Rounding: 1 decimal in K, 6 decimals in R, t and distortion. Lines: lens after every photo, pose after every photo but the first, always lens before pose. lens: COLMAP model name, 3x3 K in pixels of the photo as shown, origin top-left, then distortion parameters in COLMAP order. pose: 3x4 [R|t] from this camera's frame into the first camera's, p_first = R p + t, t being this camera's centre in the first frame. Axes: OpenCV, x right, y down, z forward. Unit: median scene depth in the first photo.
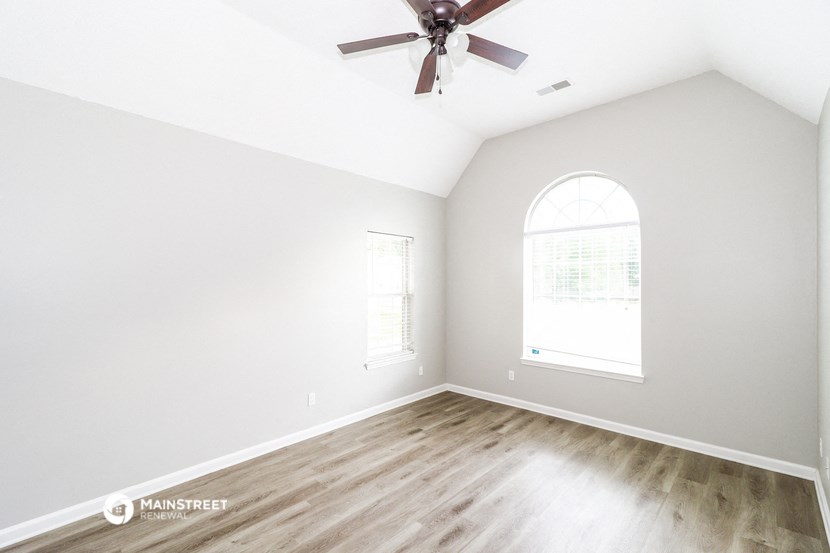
lens RADIAL K [[378.5, 0, 412.5], [0, 378.5, 281.8], [0, 0, 1]] dist [-0.000754, 0.000073]
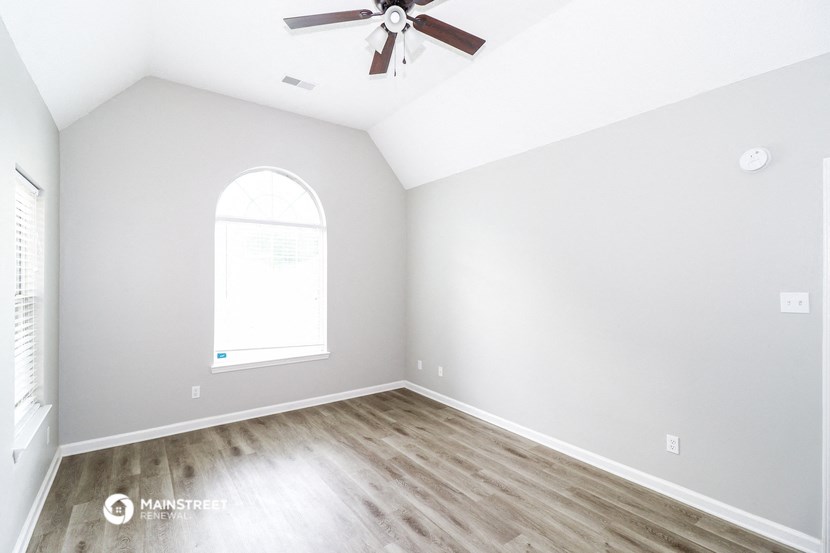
lens RADIAL K [[378.5, 0, 410.2], [0, 378.5, 278.7], [0, 0, 1]] dist [-0.000754, 0.000073]
pose [[0.188232, -0.006374, 0.982104, -0.527215], [-0.007625, 0.999939, 0.007951, -0.003372], [-0.982095, -0.008986, 0.188172, 0.483590]]
